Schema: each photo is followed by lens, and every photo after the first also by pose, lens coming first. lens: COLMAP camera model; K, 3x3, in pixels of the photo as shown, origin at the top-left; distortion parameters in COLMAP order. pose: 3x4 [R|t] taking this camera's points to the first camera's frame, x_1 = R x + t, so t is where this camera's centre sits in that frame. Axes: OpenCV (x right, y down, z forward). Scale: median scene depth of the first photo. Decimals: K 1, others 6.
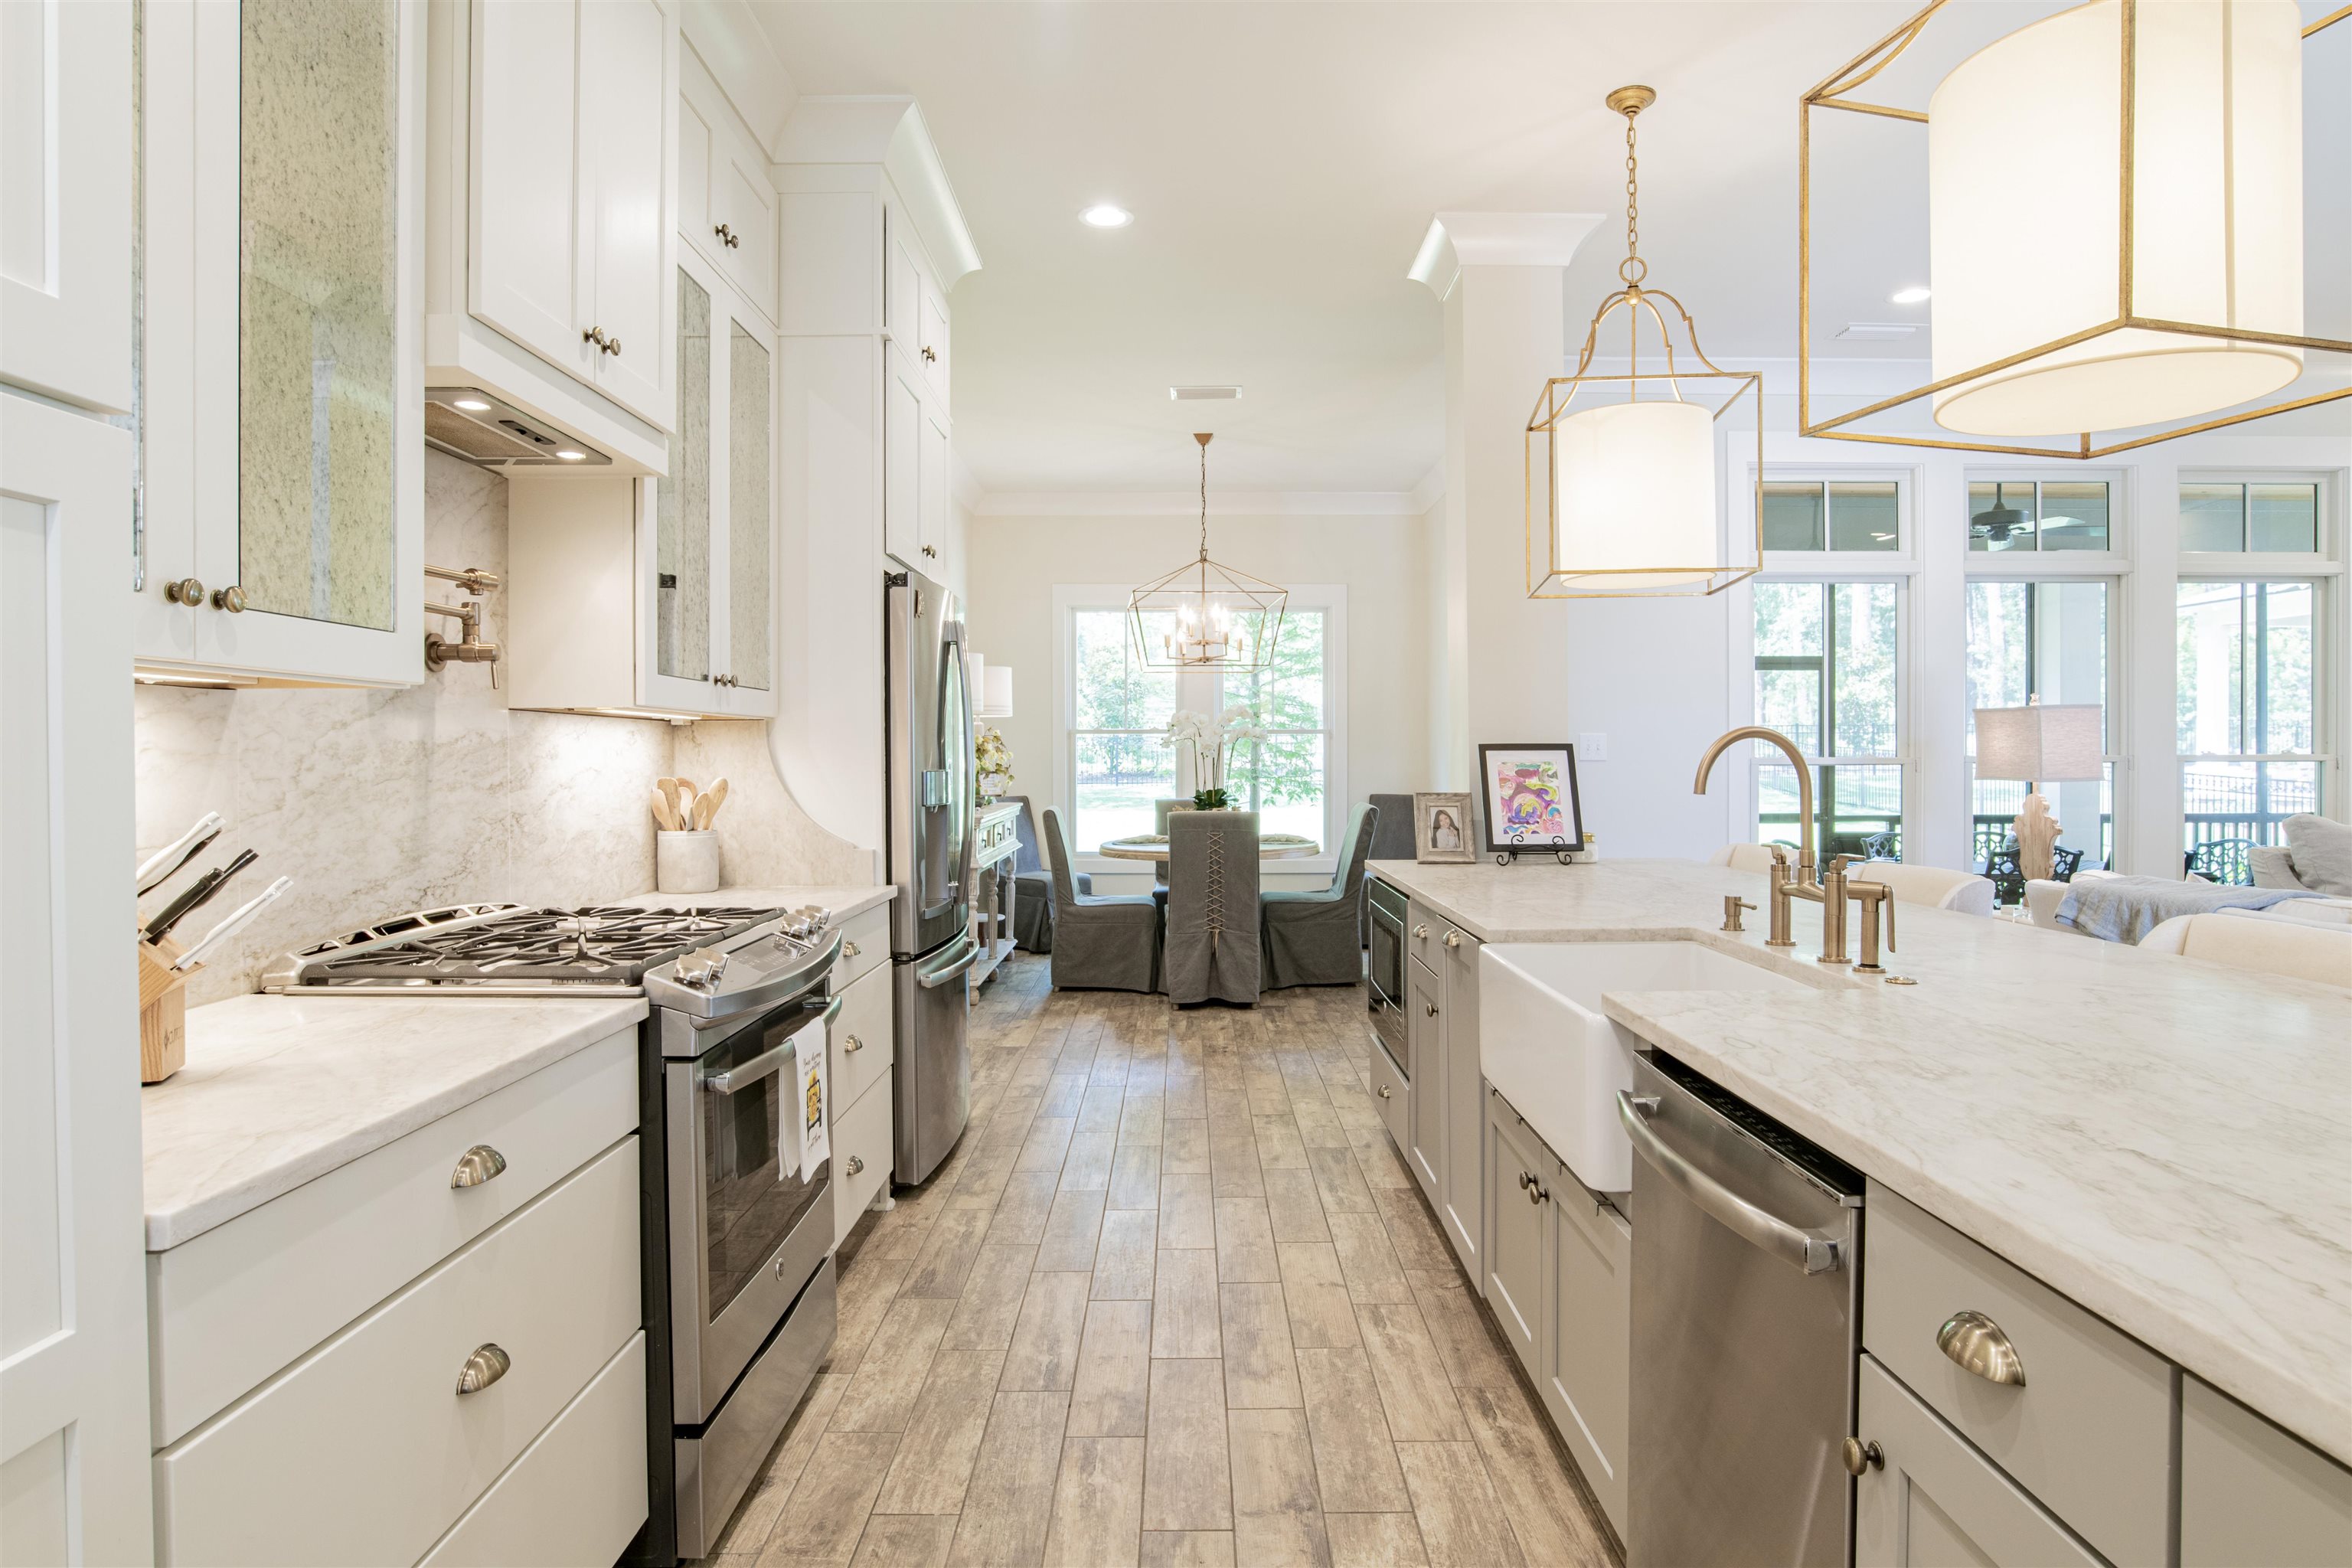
lens RADIAL K [[1281.0, 0, 1180.2], [0, 1281.0, 769.2], [0, 0, 1]] dist [-0.040949, 0.002257]
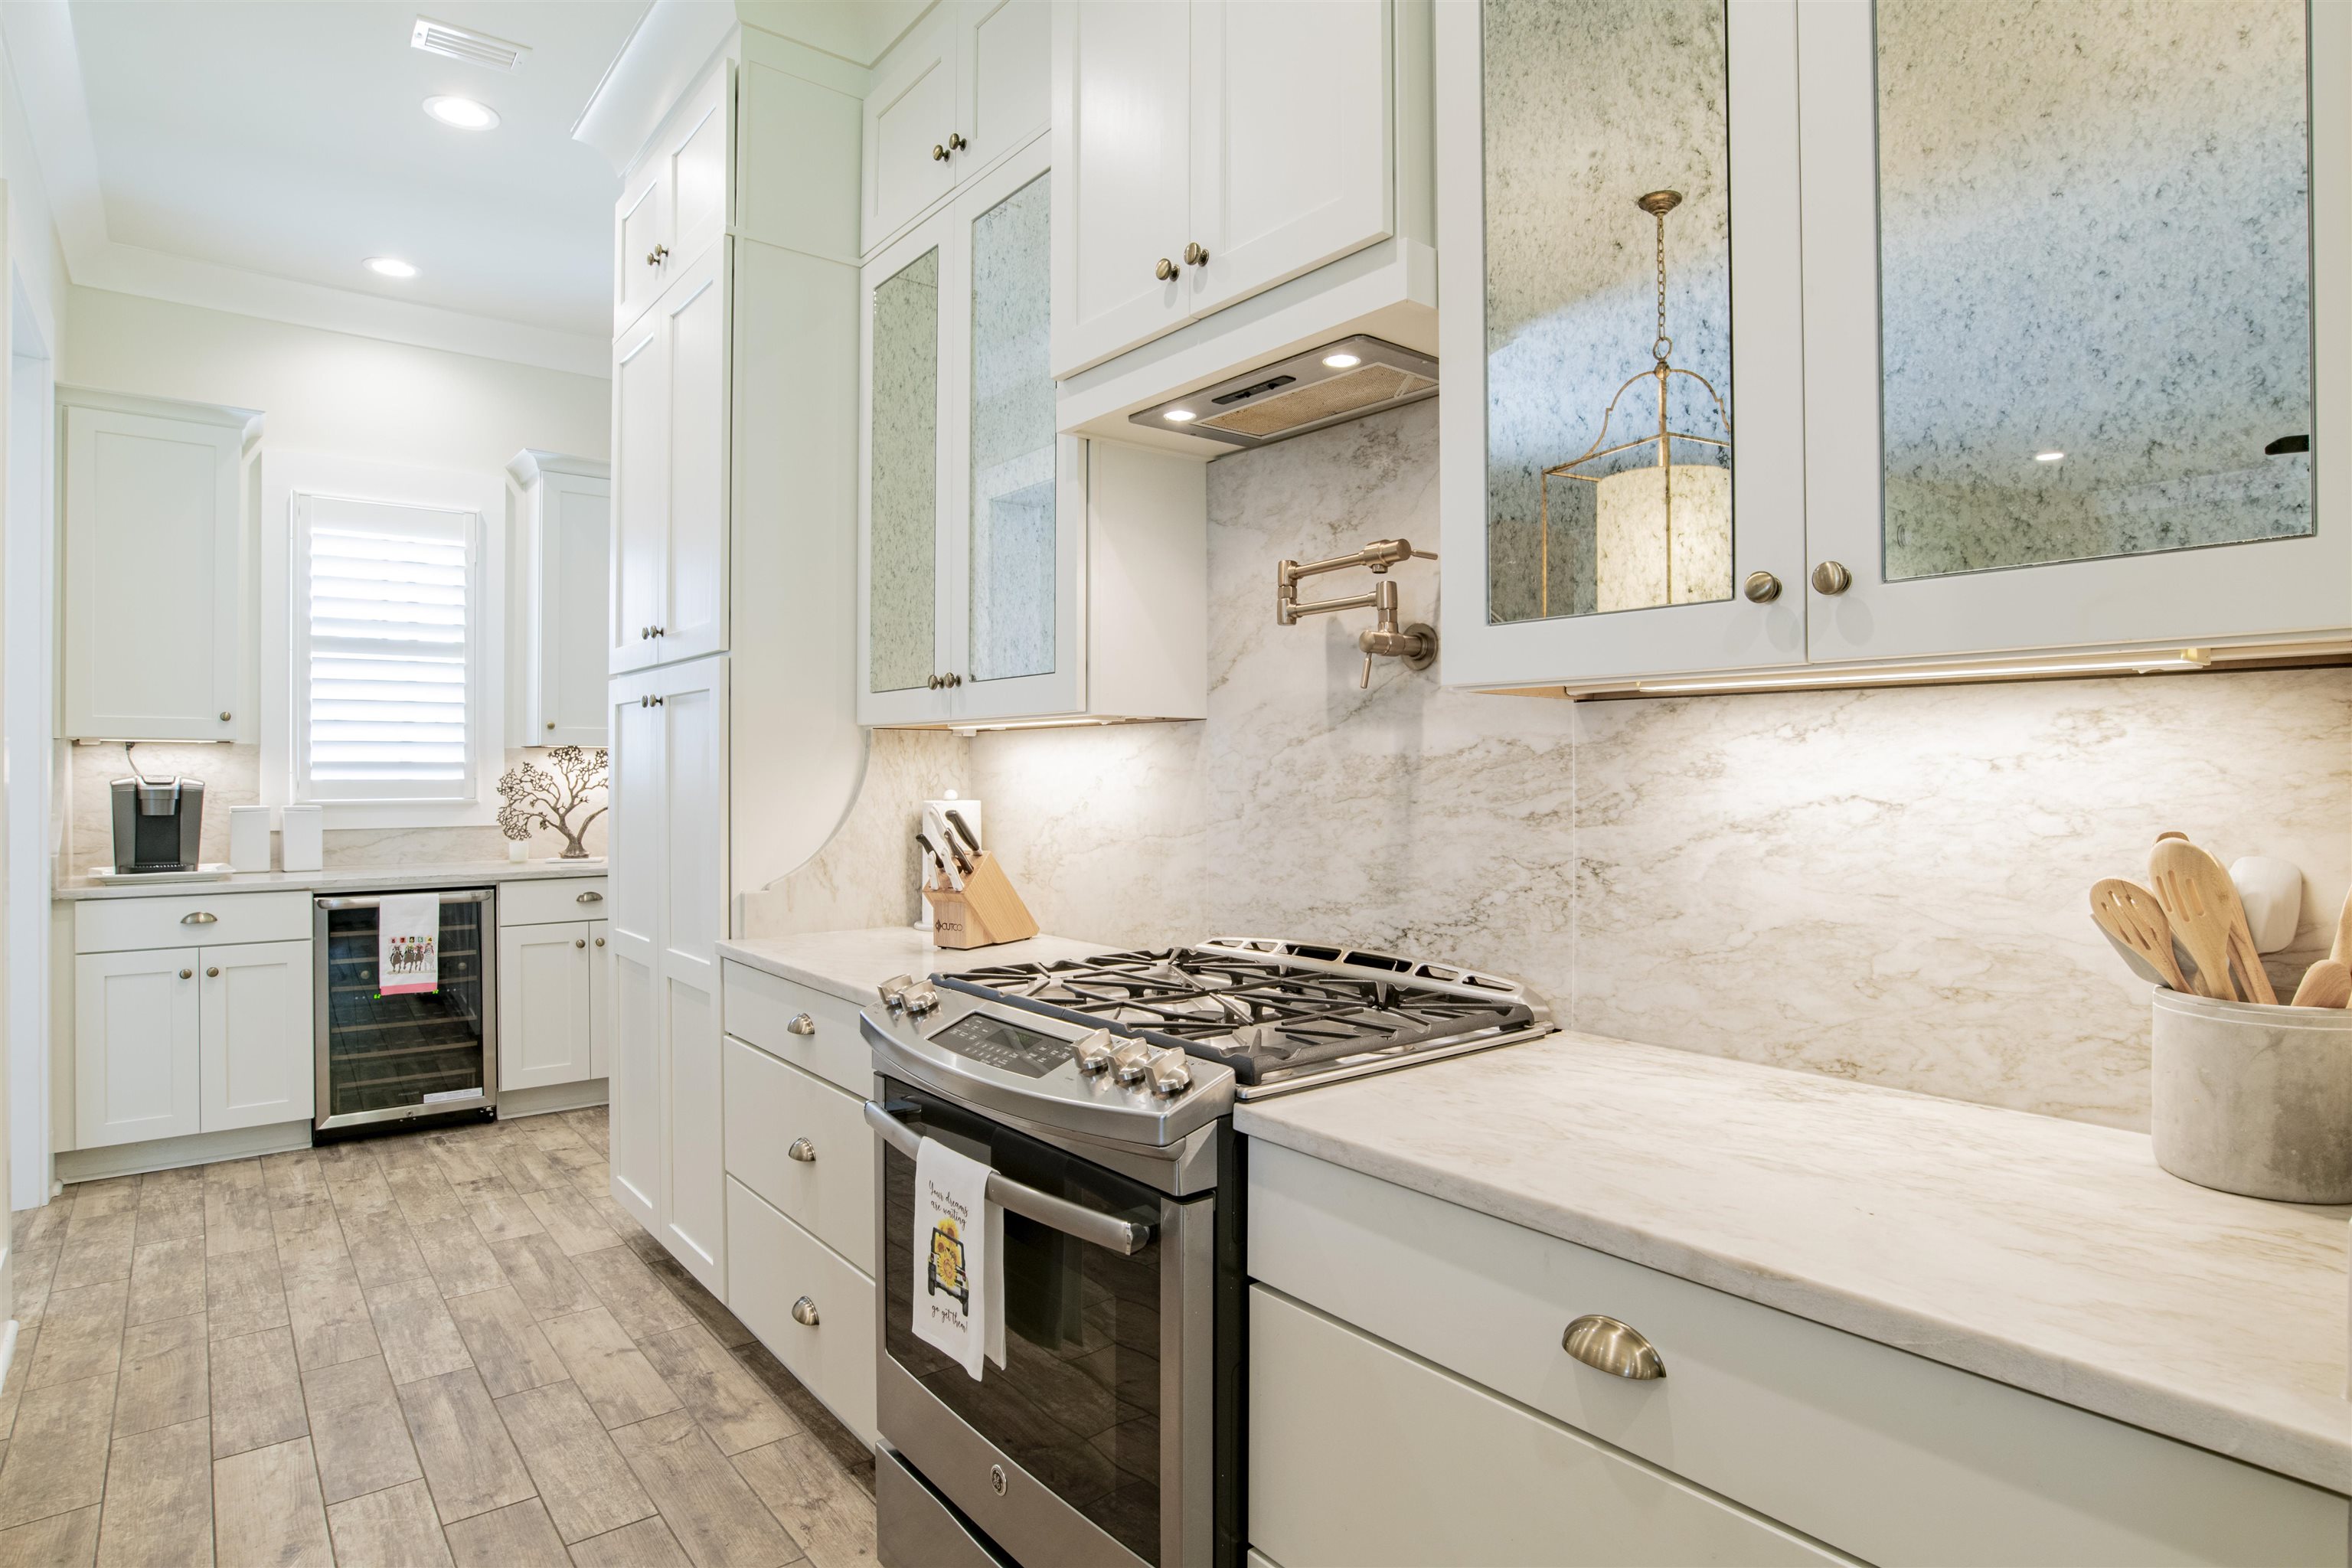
lens RADIAL K [[1234.1, 0, 1236.6], [0, 1234.1, 763.7], [0, 0, 1]] dist [-0.039001, 0.010536]
pose [[-0.751808, -0.001481, -0.659381, 0.017850], [-0.004419, 0.999986, 0.002793, -0.010146], [0.659368, 0.005013, -0.751804, 0.874674]]
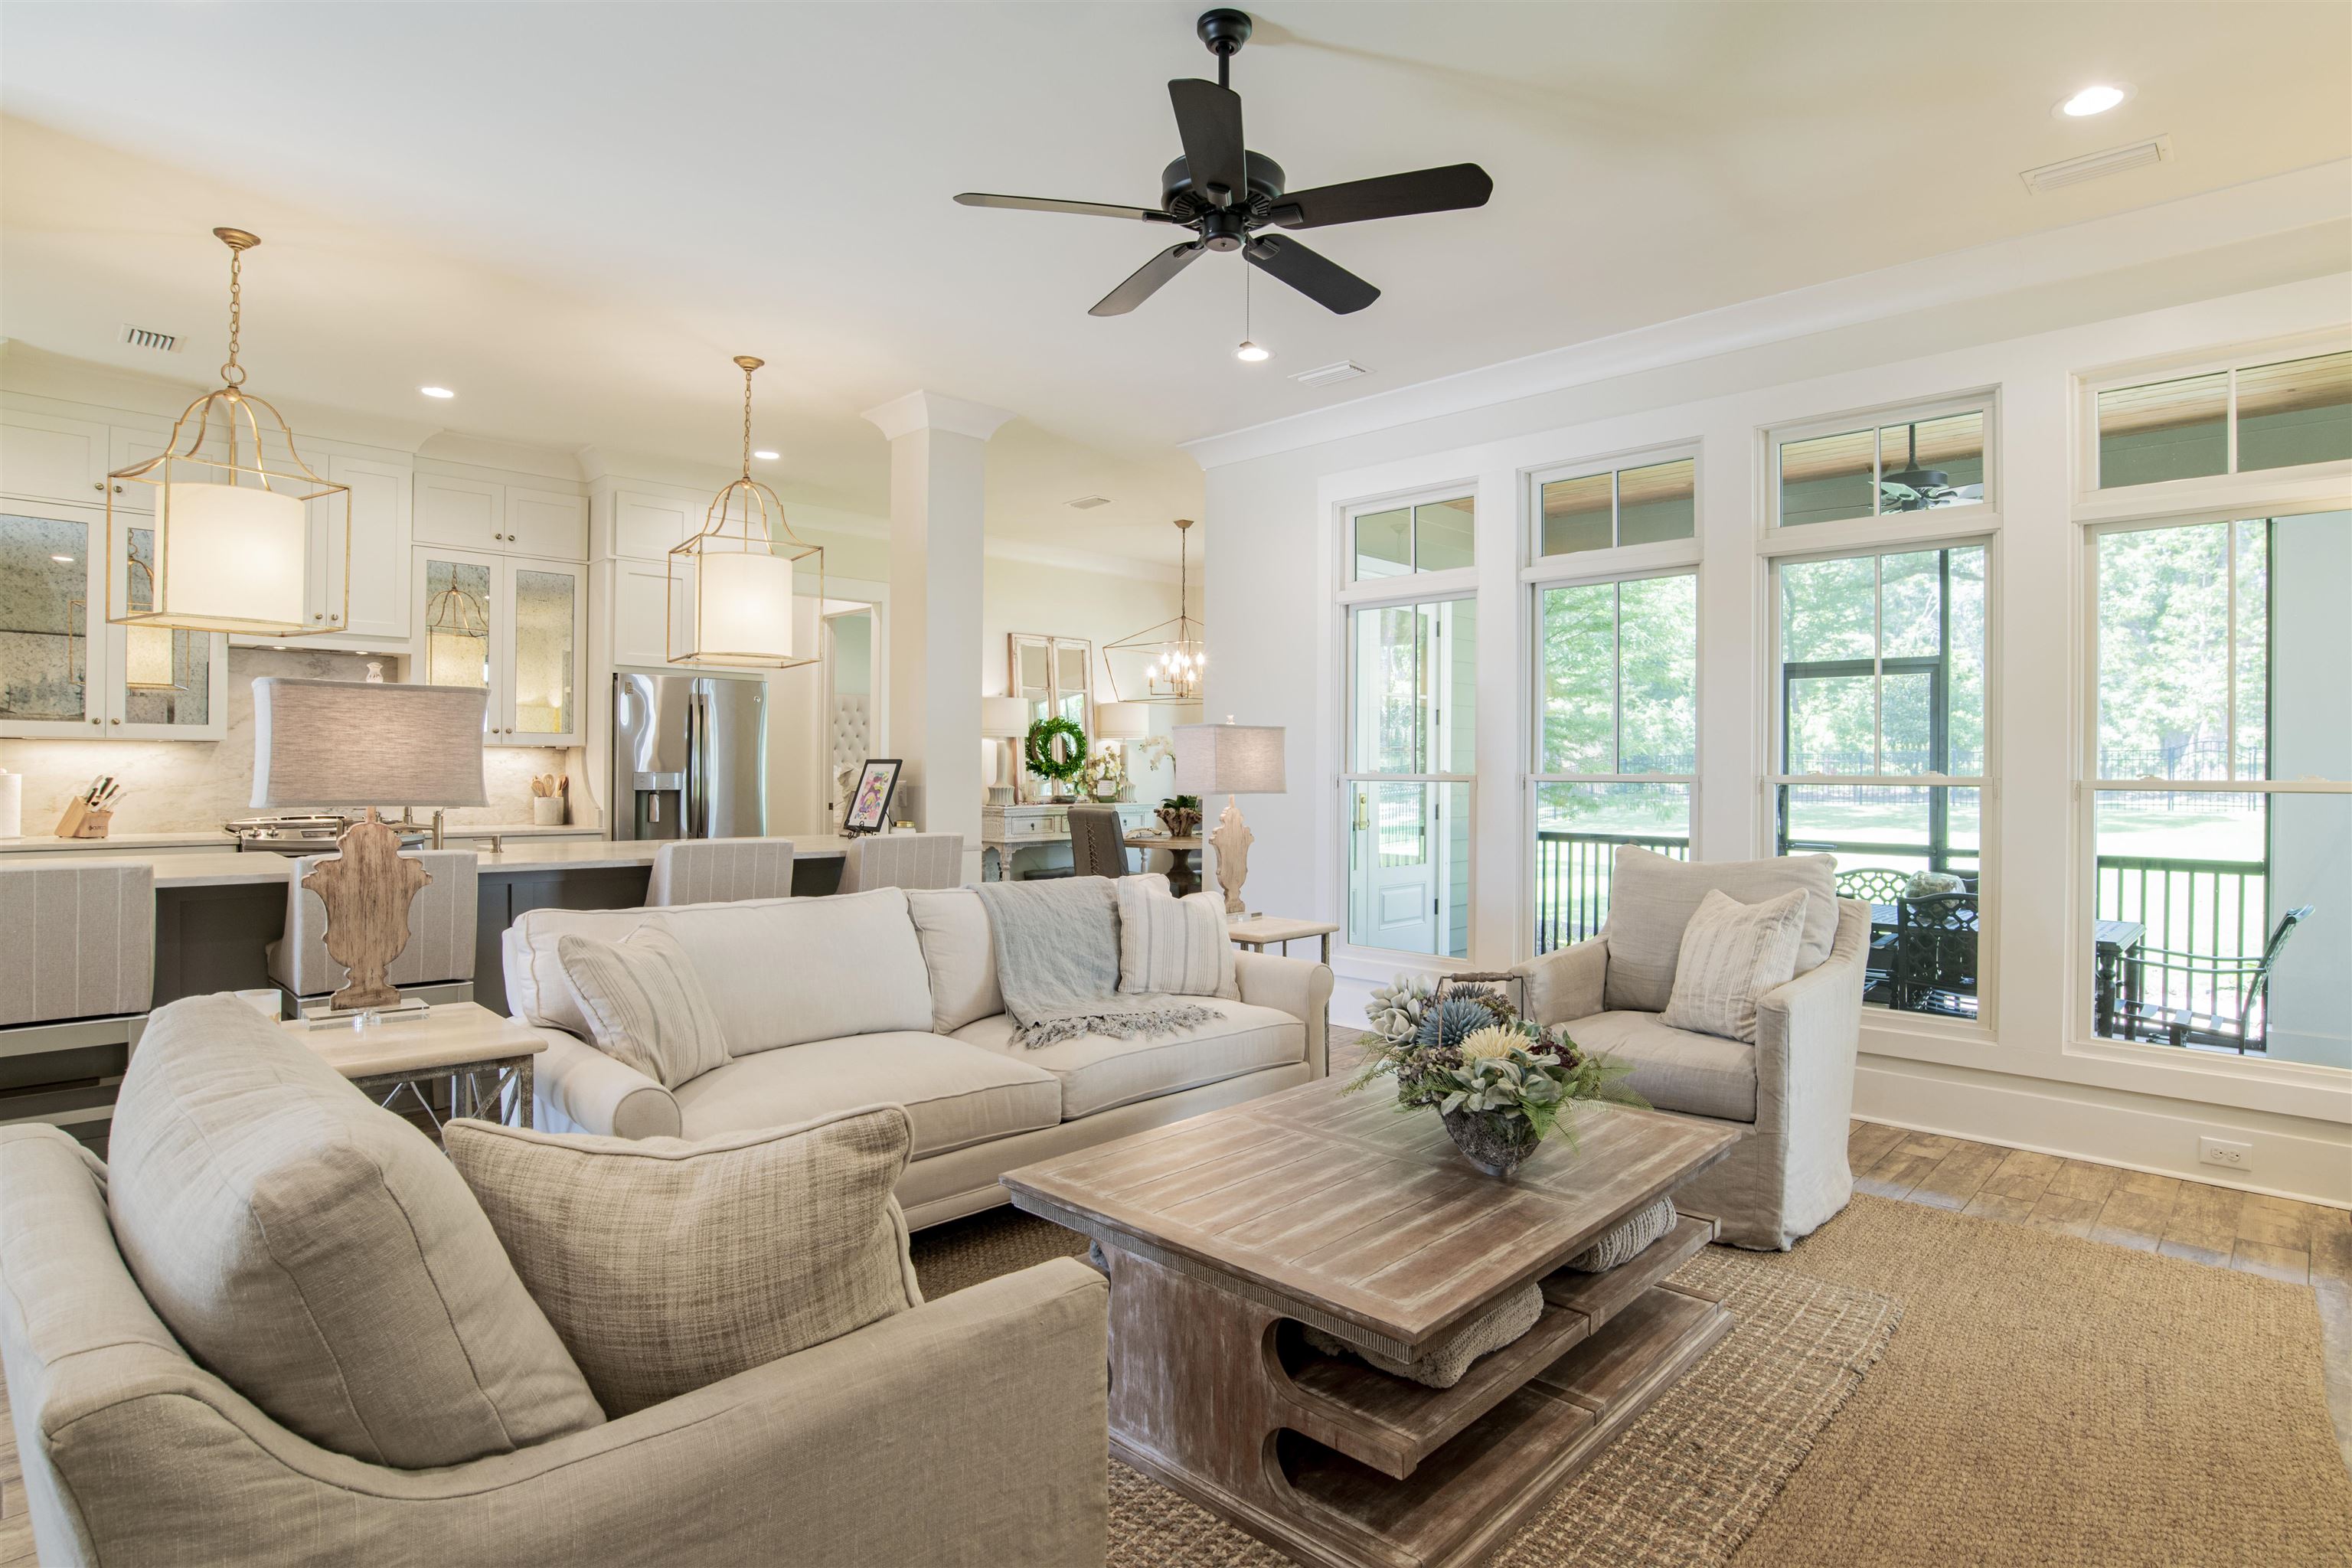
lens RADIAL K [[1210.7, 0, 1220.2], [0, 1210.7, 770.3], [0, 0, 1]] dist [-0.055096, 0.014572]
pose [[0.723999, 0.007957, -0.689755, 1.537803], [-0.015513, 0.999868, -0.004749, -0.006001], [0.689627, 0.014138, 0.724027, 0.256049]]
